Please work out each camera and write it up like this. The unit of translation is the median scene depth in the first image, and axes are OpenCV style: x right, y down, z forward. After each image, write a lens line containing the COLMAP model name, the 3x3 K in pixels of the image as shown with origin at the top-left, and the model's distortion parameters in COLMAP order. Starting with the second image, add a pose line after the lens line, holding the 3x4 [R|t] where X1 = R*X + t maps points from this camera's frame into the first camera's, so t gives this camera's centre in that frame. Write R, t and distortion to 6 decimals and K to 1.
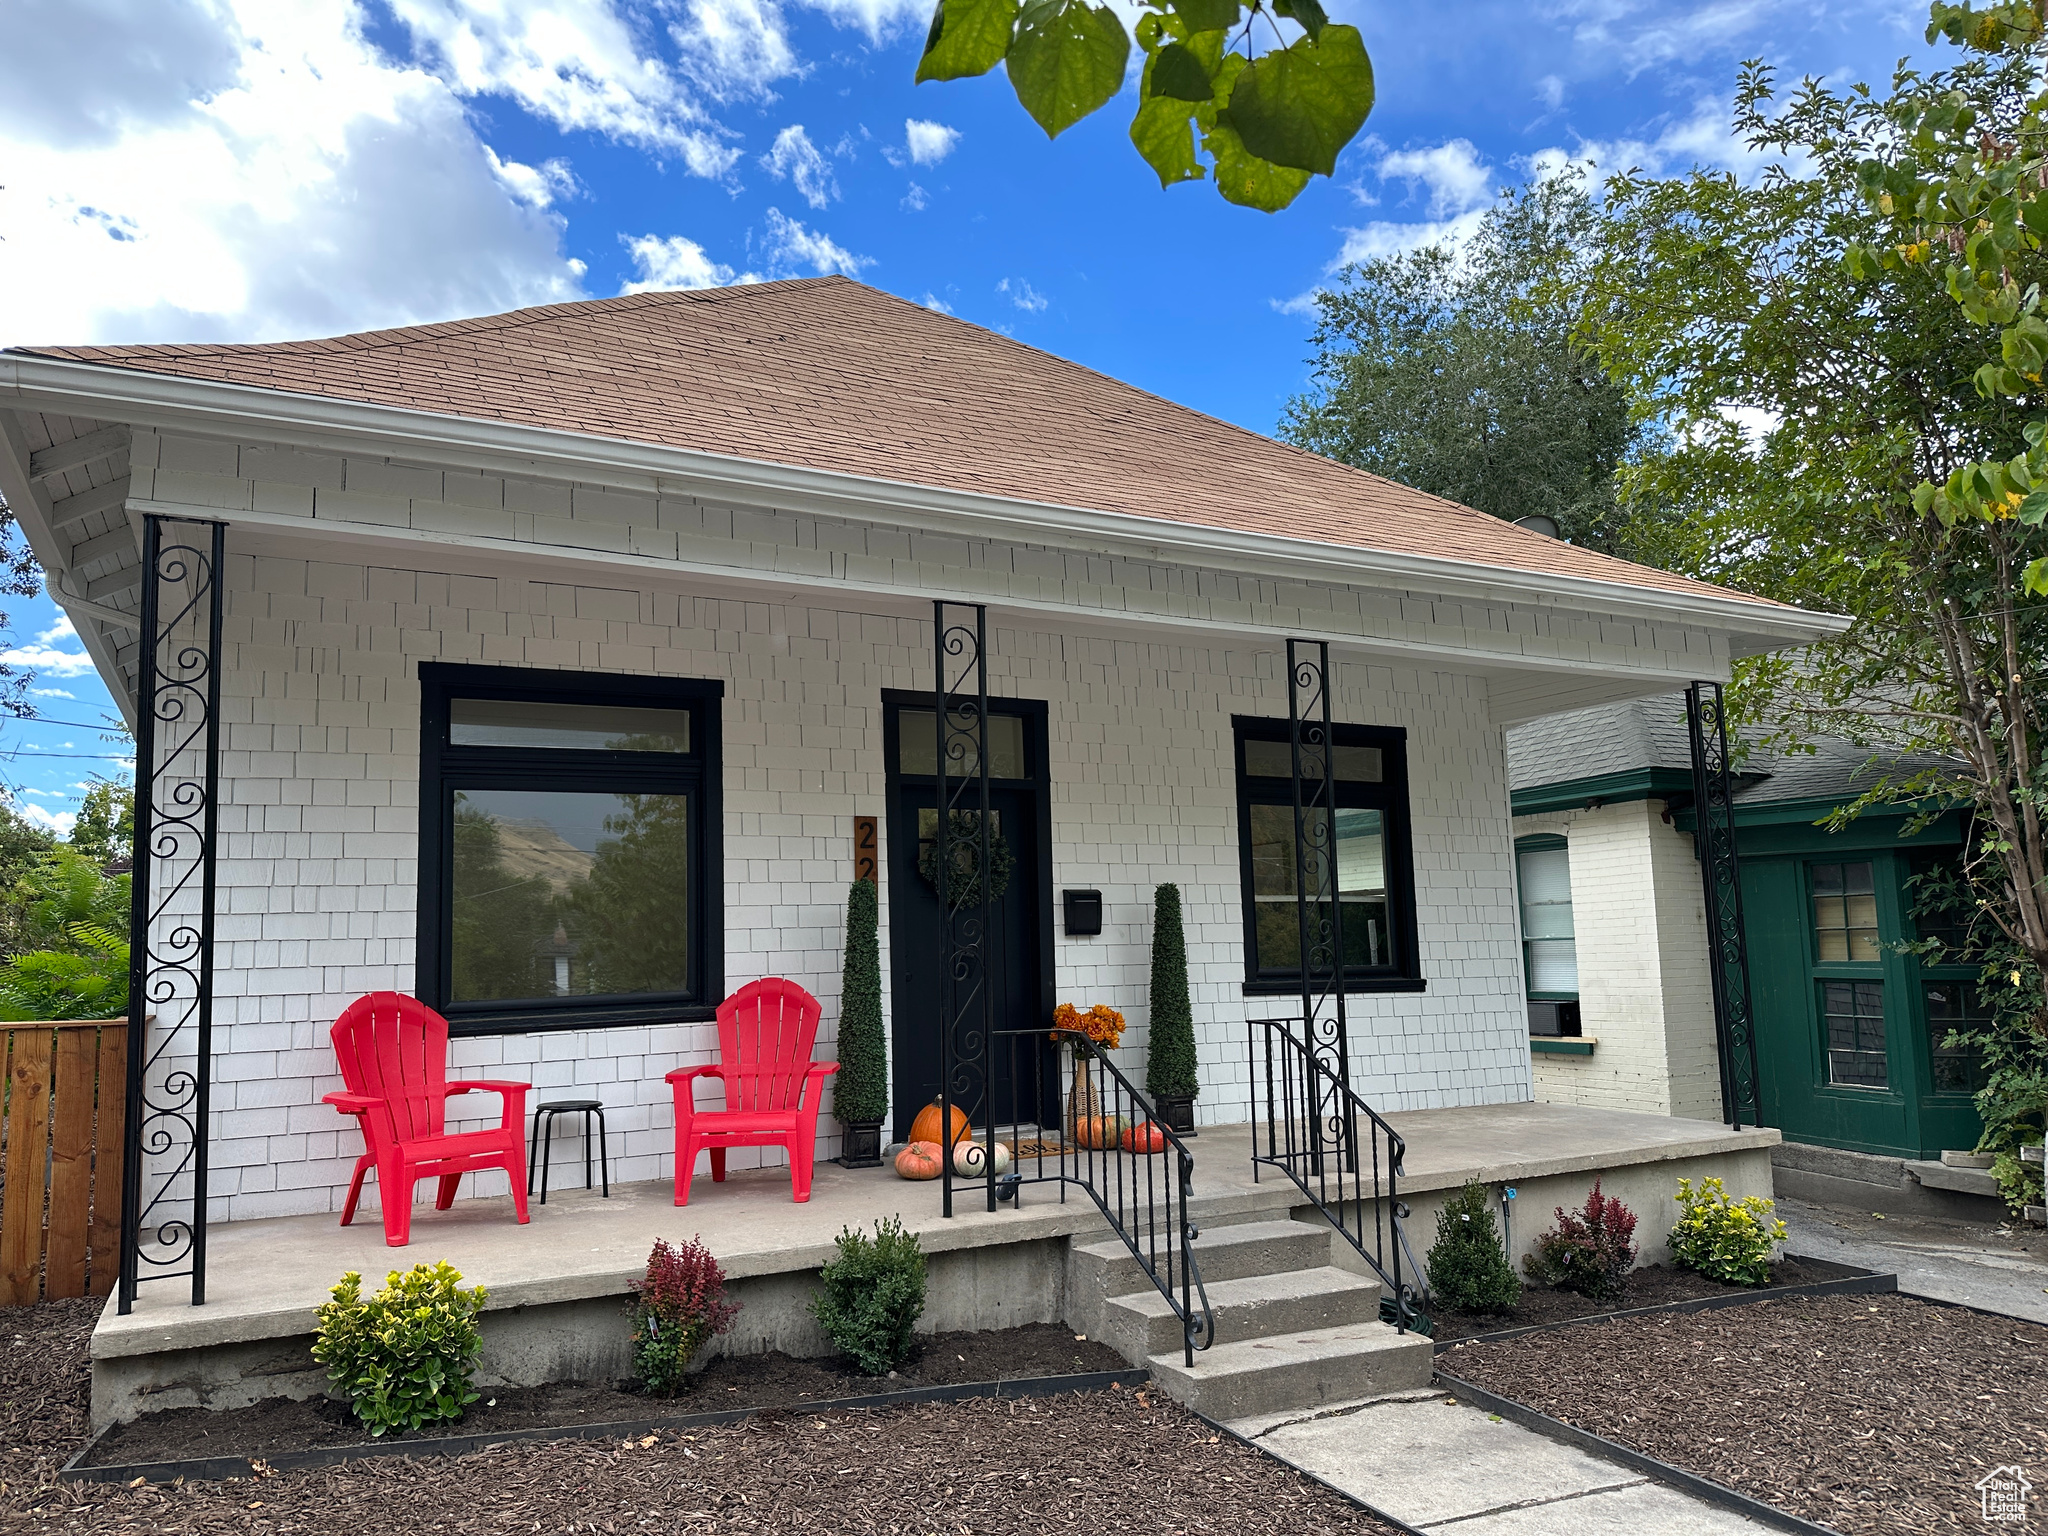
lens RADIAL K [[1397.9, 0, 1024.0], [0, 1397.9, 768.0], [0, 0, 1]] dist [0.059041, -0.071578]
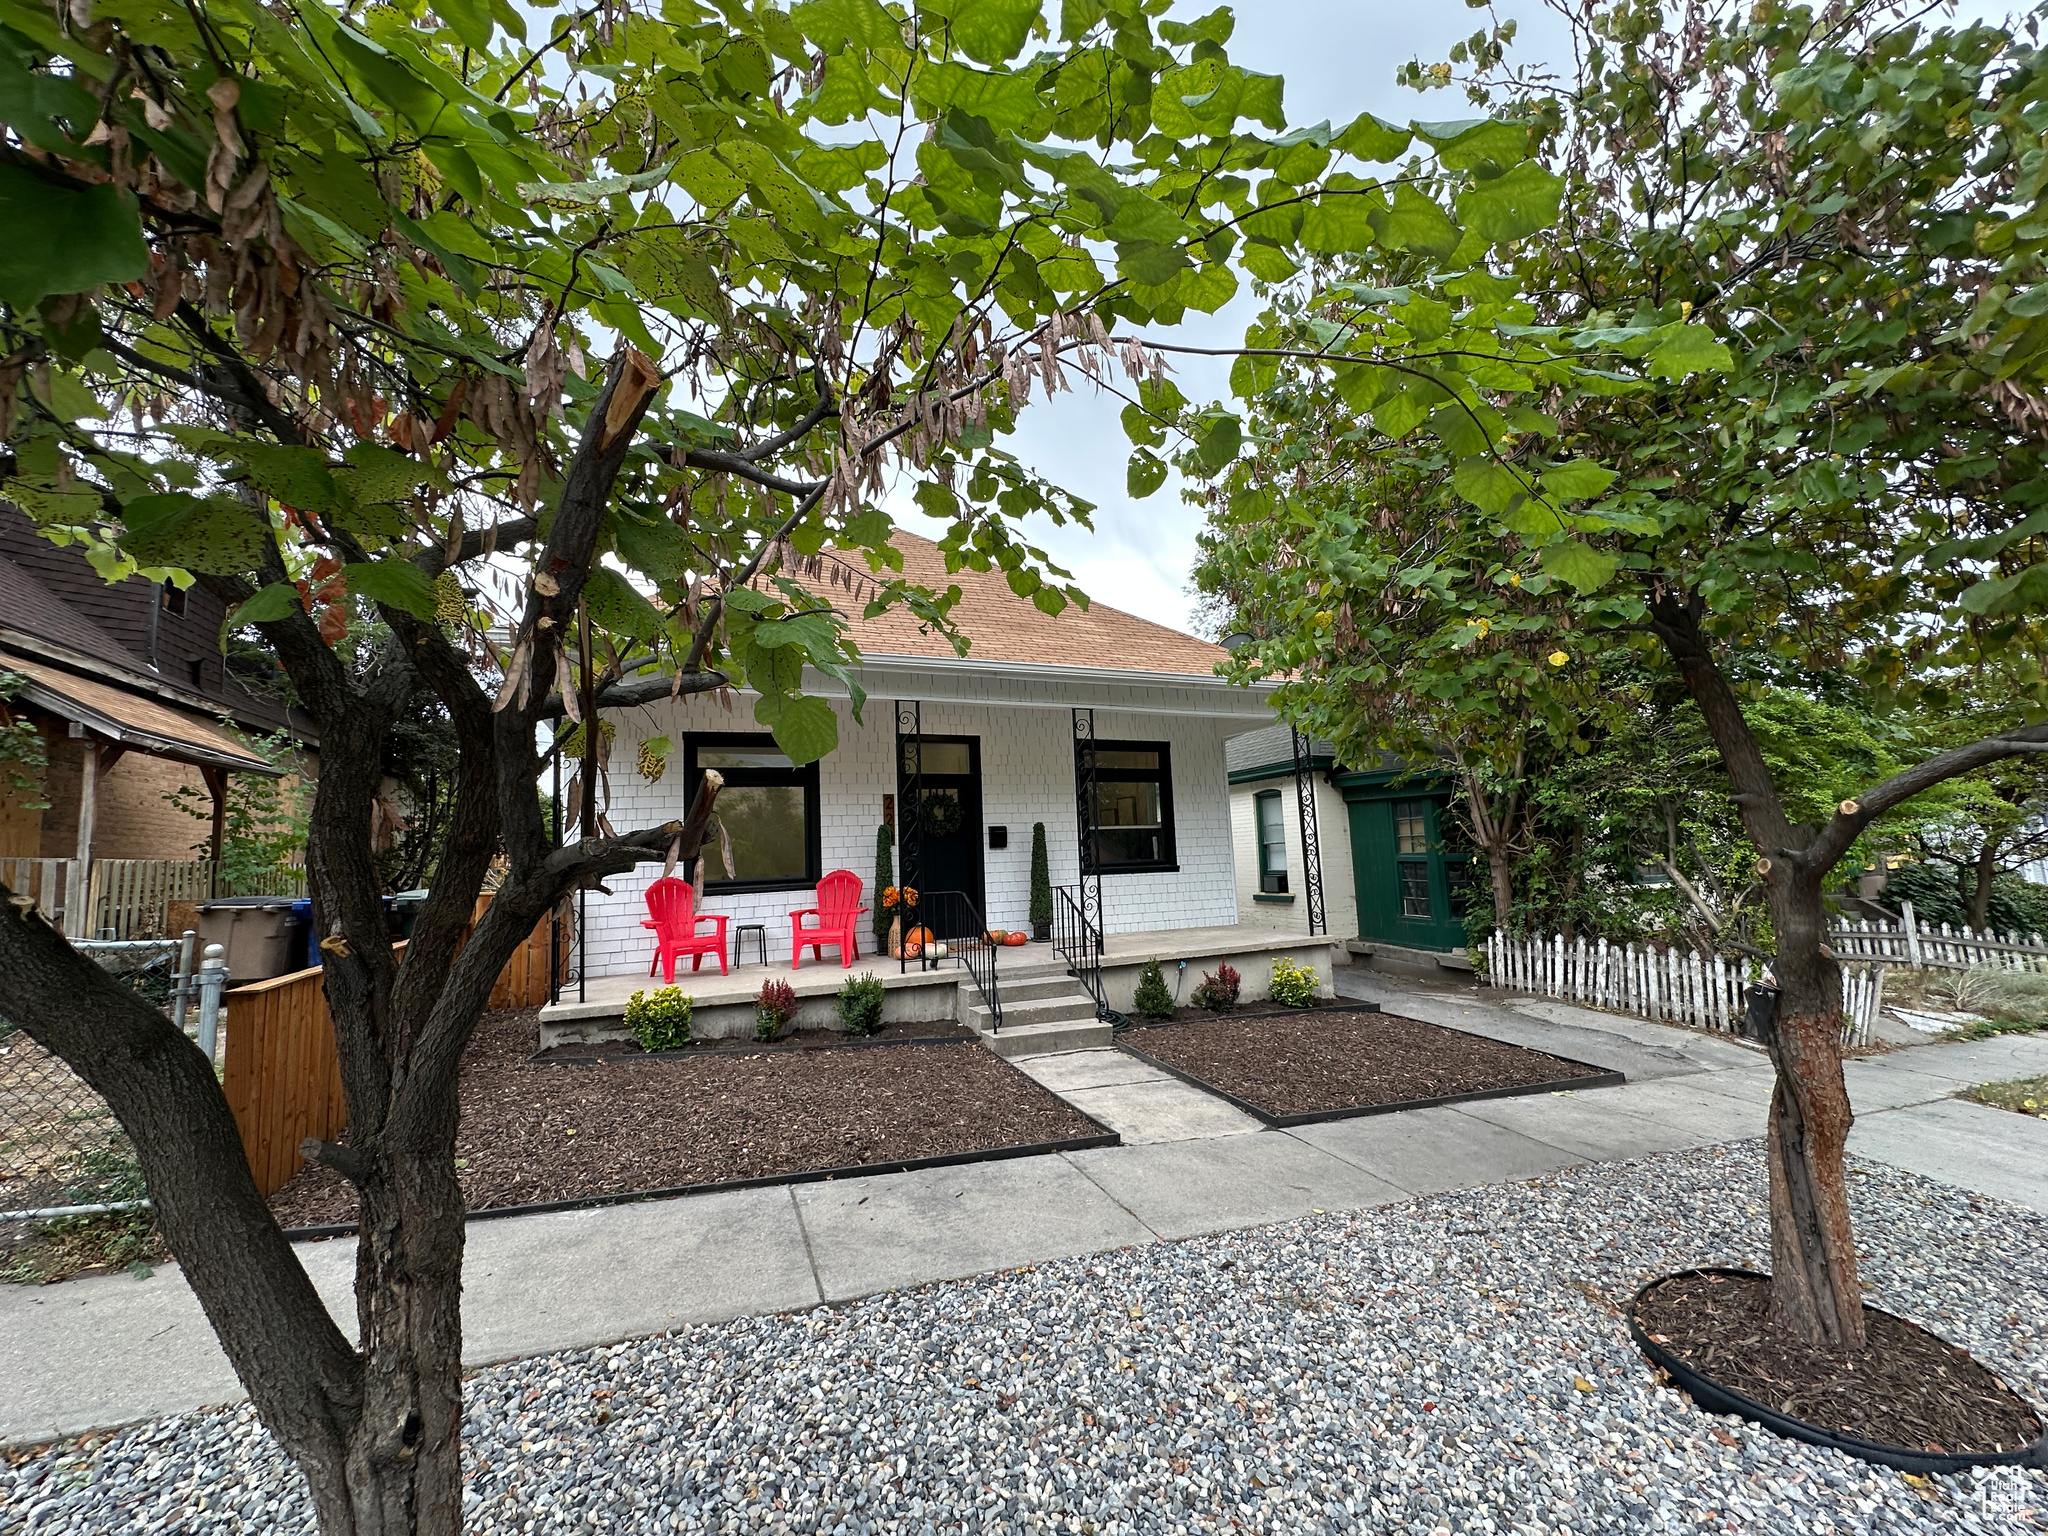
lens RADIAL K [[796.3, 0, 1018.2], [0, 796.3, 761.2], [0, 0, 1]] dist [0.000477, -0.000065]
pose [[0.996107, -0.025459, -0.084395, 0.212787], [0.026793, 0.999533, 0.014718, -0.032346], [0.083981, -0.016922, 0.996324, -0.224695]]
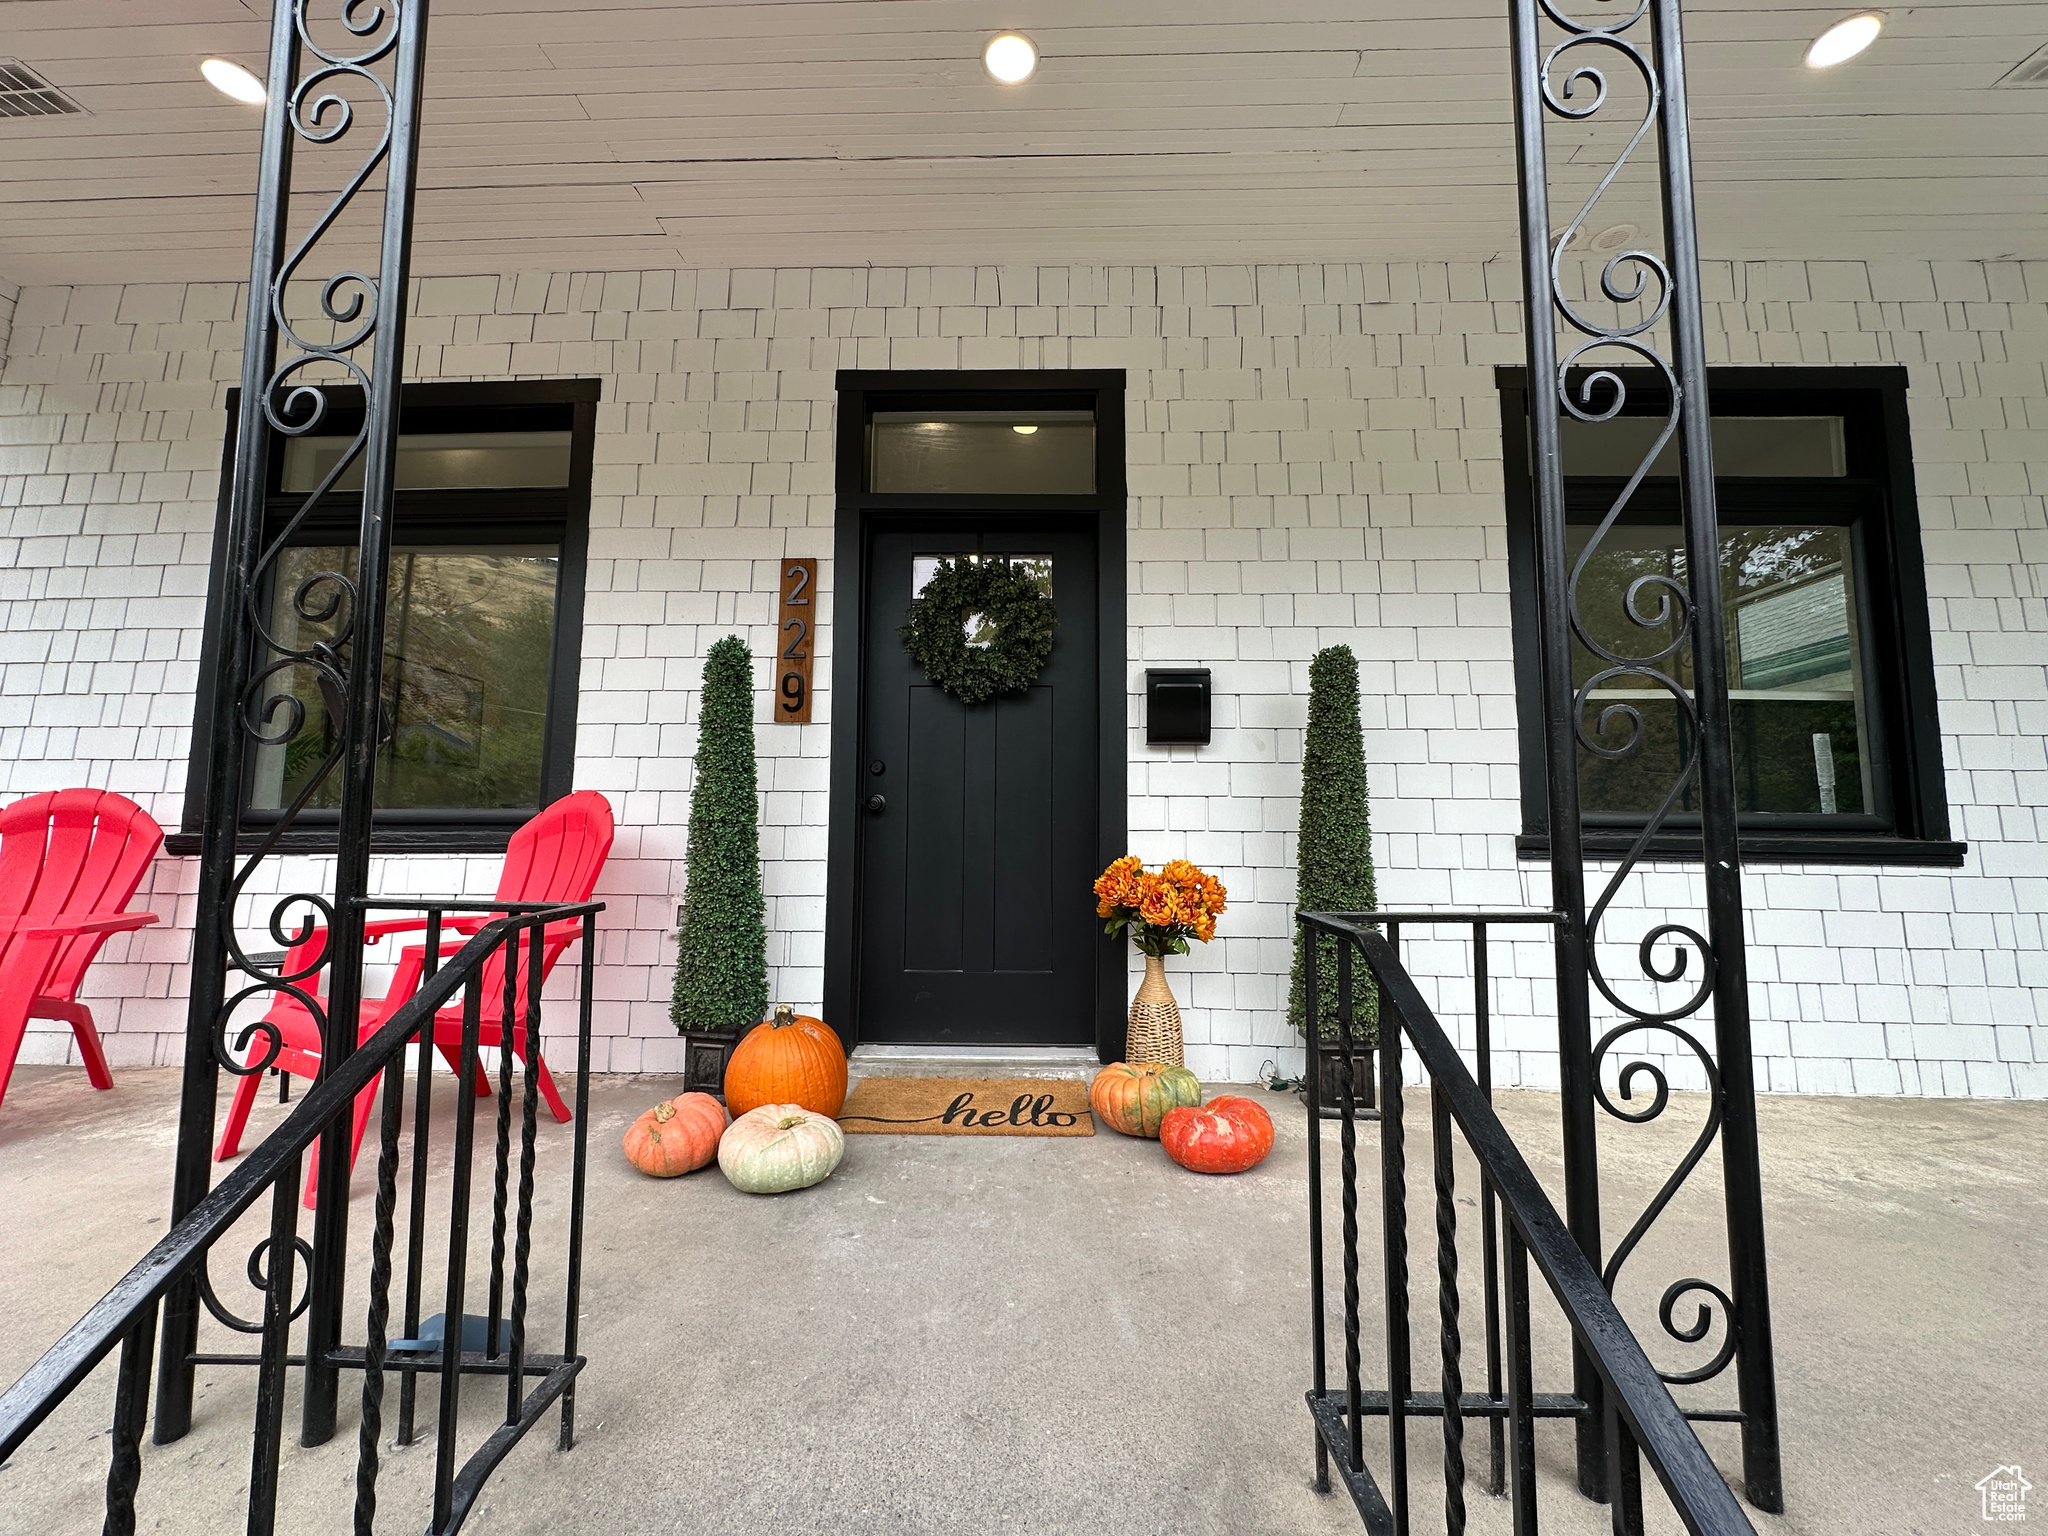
lens RADIAL K [[819.4, 0, 1024.0], [0, 819.4, 768.0], [0, 0, 1]] dist [-0.003922, -0.000429]
pose [[0.870957, -0.016567, -0.491080, 0.187392], [0.037810, 0.998728, 0.033365, 0.139928], [0.489902, -0.047627, 0.870475, 0.803059]]
